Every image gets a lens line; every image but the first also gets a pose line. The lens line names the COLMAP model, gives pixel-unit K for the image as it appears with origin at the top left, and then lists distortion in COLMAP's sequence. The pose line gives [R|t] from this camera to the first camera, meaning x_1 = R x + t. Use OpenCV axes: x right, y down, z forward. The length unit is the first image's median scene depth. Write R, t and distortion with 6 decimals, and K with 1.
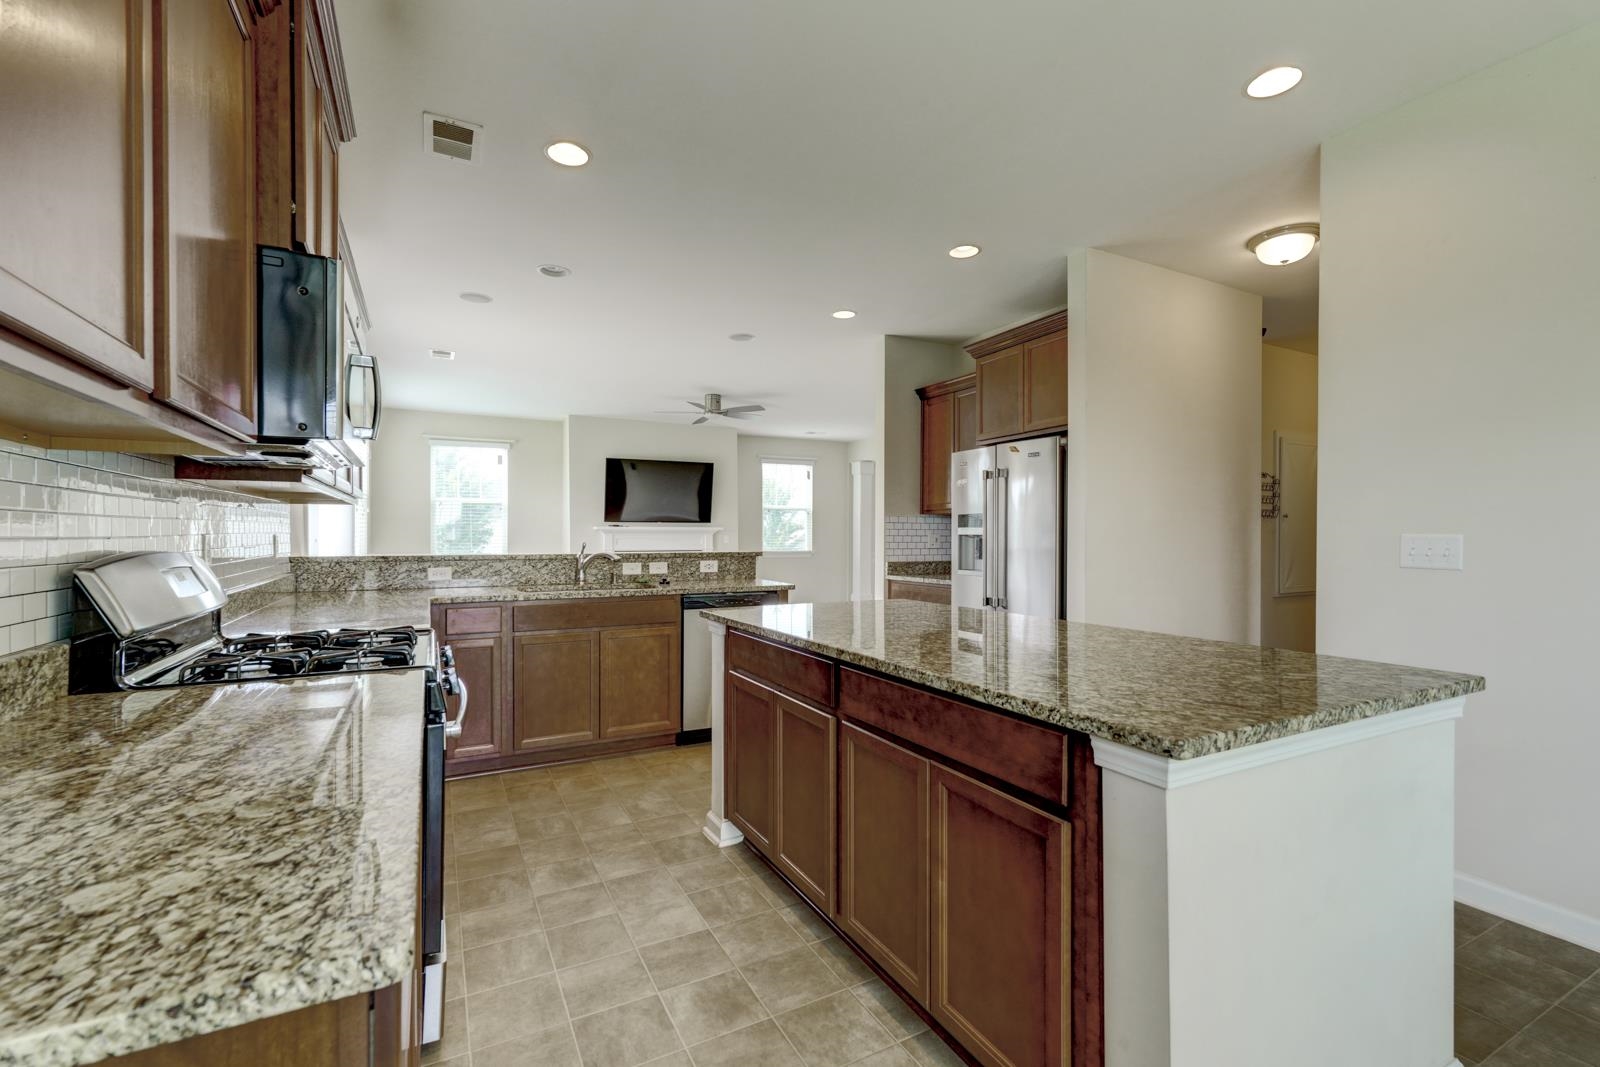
lens RADIAL K [[704.9, 0, 799.7], [0, 704.9, 528.4], [0, 0, 1]] dist [-0.000812, -0.000153]
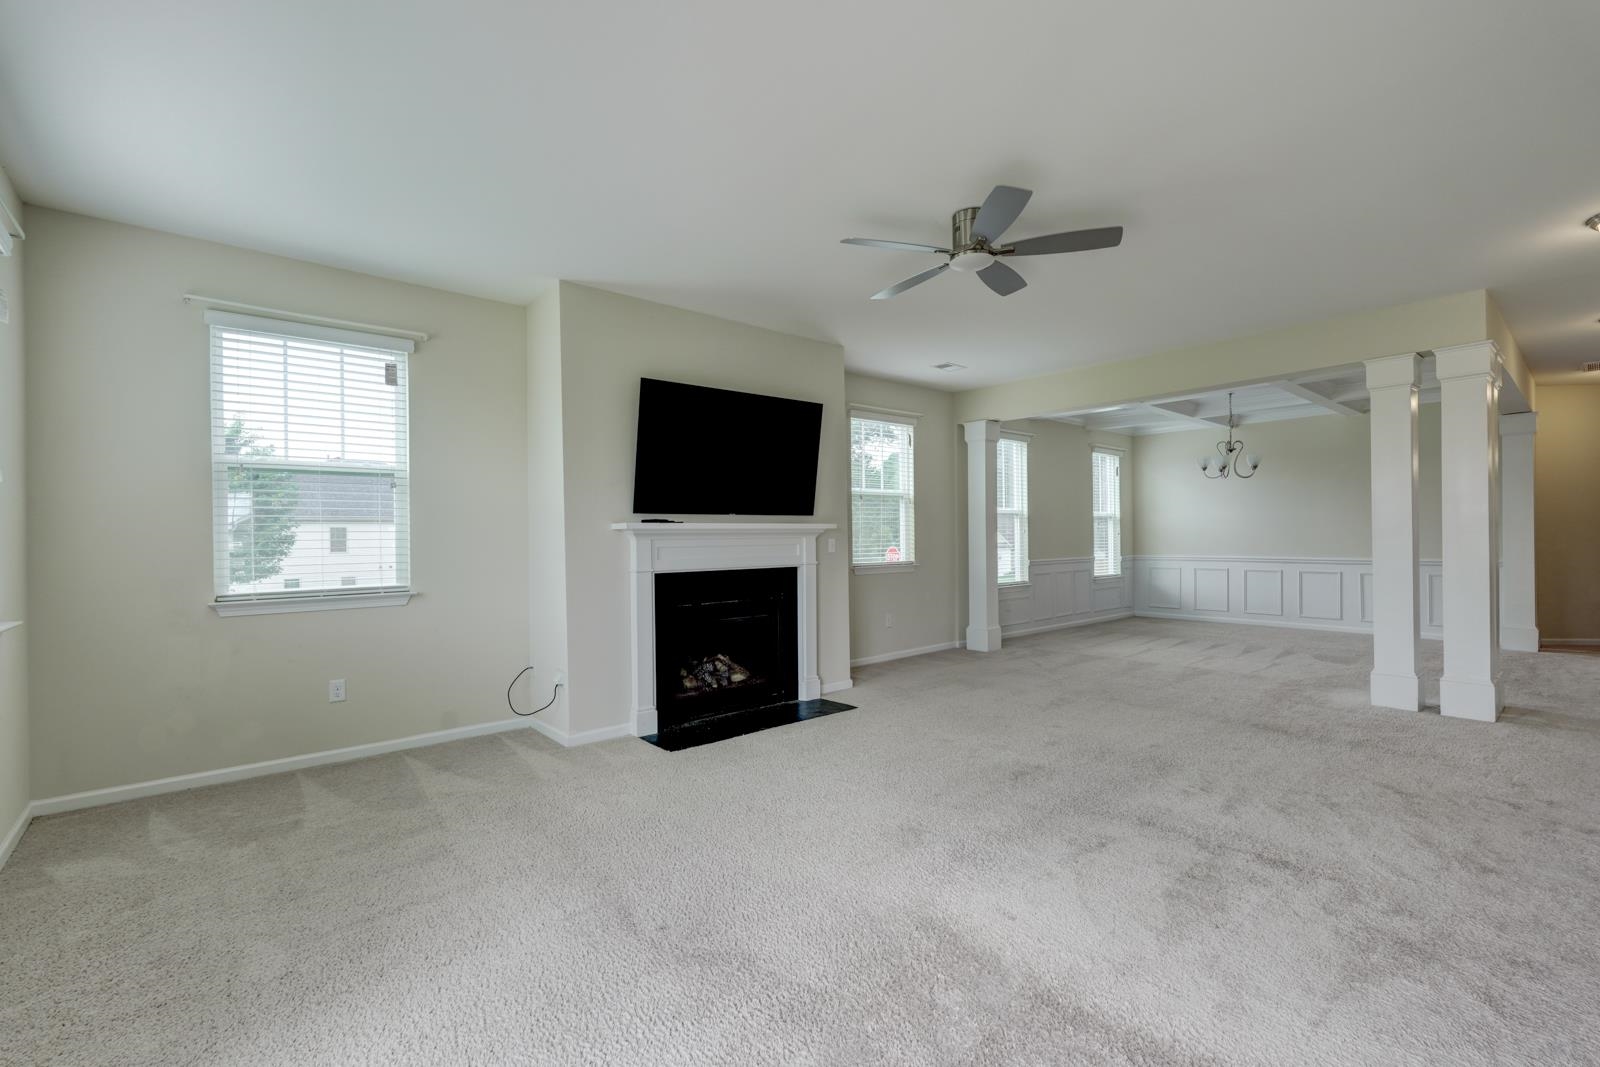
lens RADIAL K [[704.9, 0, 803.4], [0, 704.9, 532.6], [0, 0, 1]] dist [-0.000812, -0.000153]
pose [[0.976934, -0.010846, 0.213268, -0.226302], [0.010869, 0.999940, 0.001067, 0.004156], [-0.213267, 0.001276, 0.976993, 0.432678]]
